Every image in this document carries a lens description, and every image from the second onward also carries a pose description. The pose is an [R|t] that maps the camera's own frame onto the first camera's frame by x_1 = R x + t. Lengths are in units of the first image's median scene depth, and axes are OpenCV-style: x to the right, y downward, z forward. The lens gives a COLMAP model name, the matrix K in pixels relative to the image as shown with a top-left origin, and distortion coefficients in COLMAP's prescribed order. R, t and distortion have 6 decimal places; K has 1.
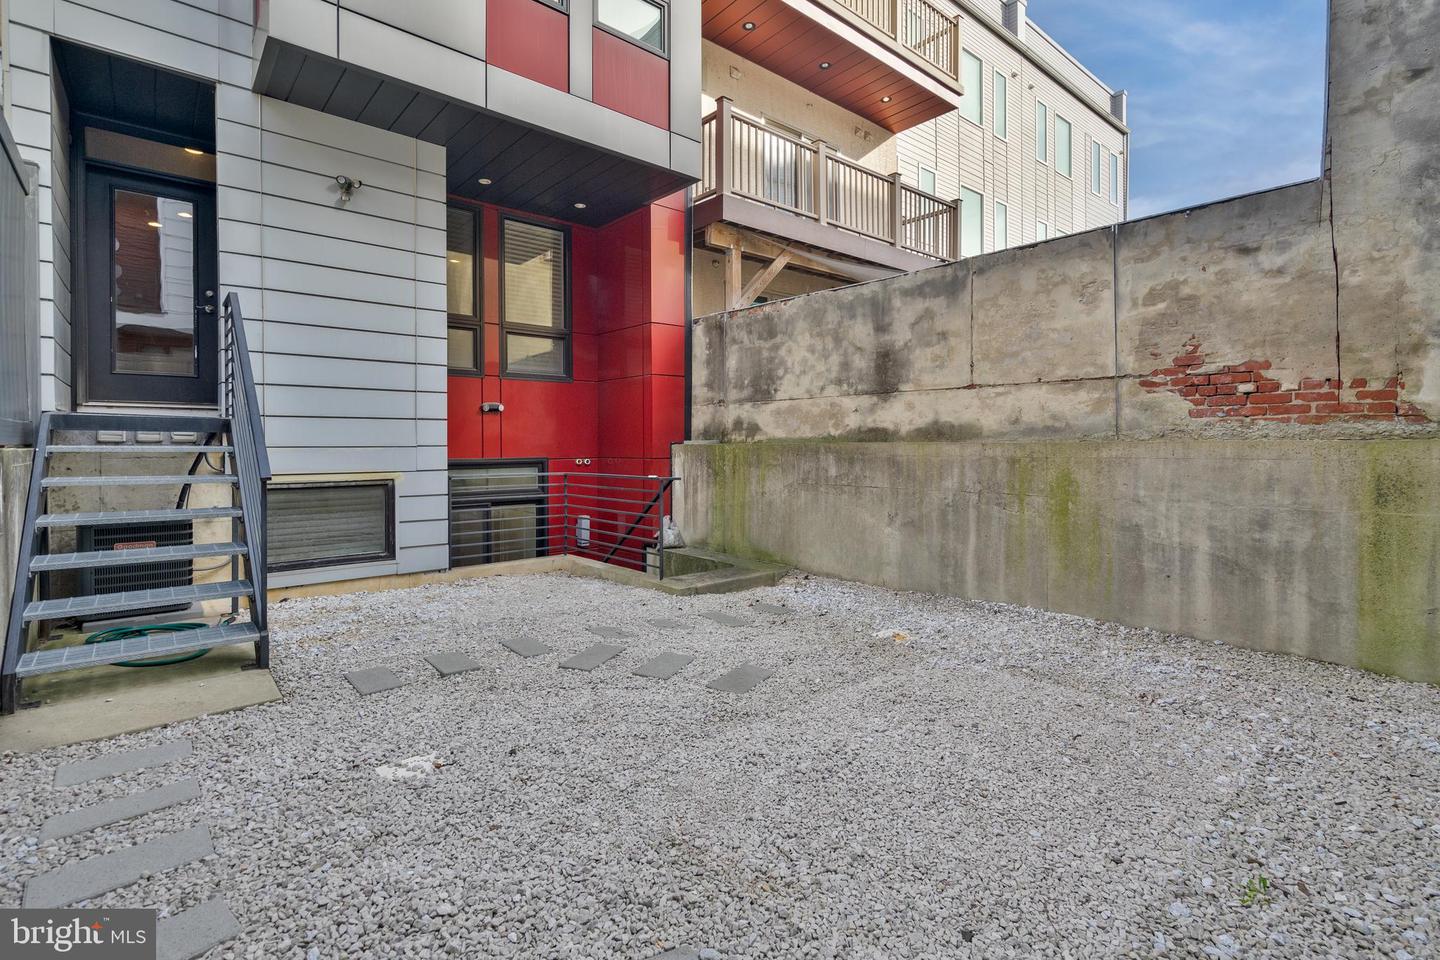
lens RADIAL K [[666.2, 0, 740.9], [0, 666.2, 443.3], [0, 0, 1]] dist [-0.001364, 0.000466]
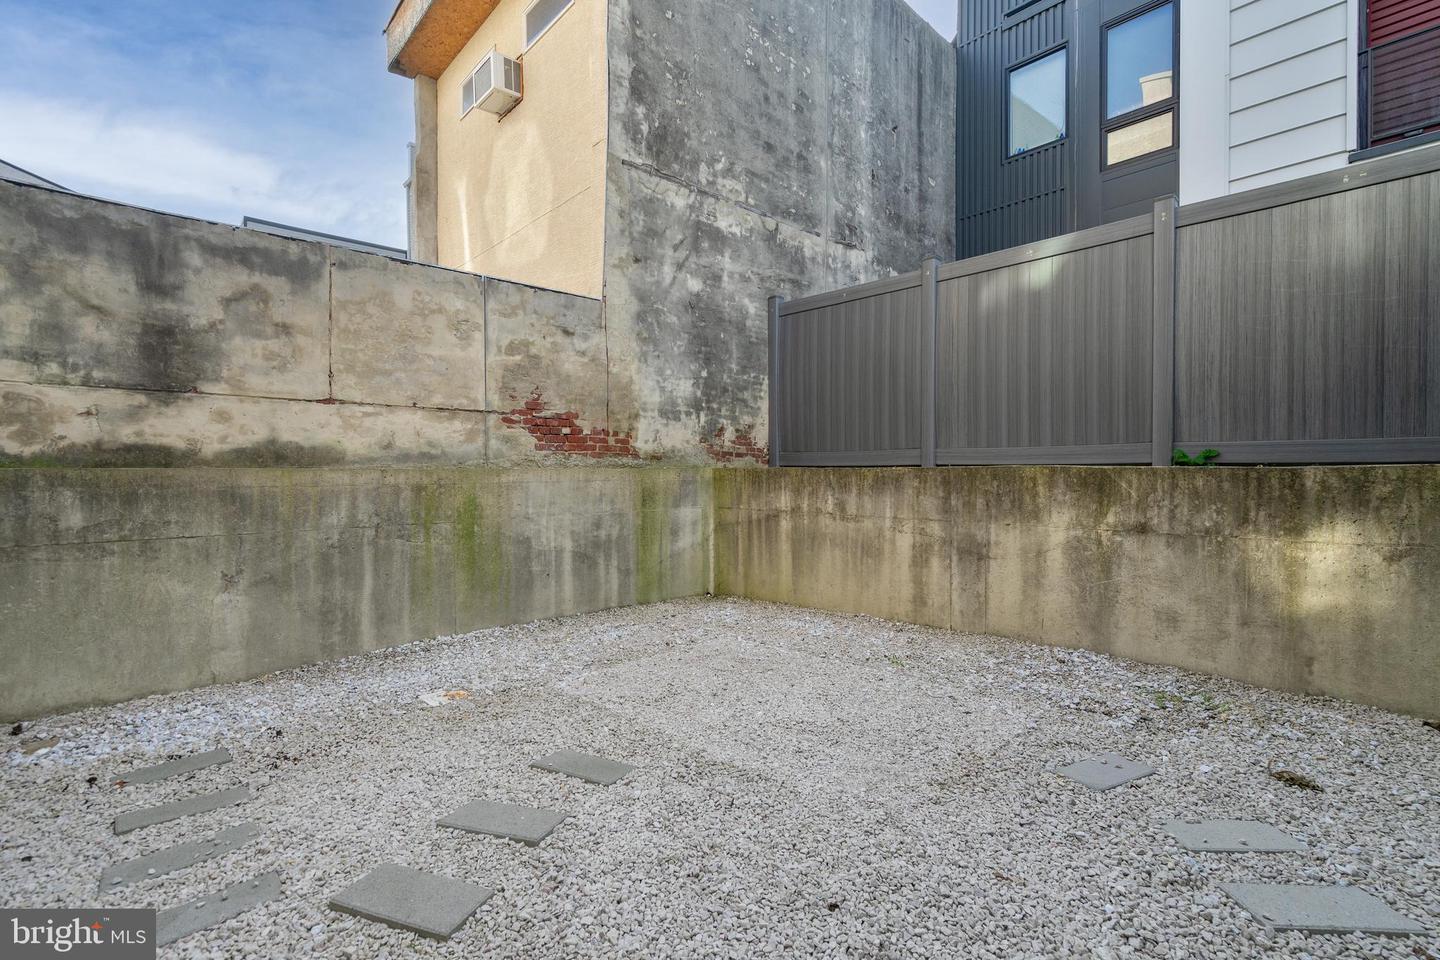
lens RADIAL K [[666.2, 0, 722.1], [0, 666.2, 477.5], [0, 0, 1]] dist [-0.001364, 0.000466]
pose [[-0.024770, -0.004154, 0.999685, -0.547951], [0.003695, 0.999984, 0.004247, 0.008622], [-0.999686, 0.003799, -0.024754, 0.599047]]
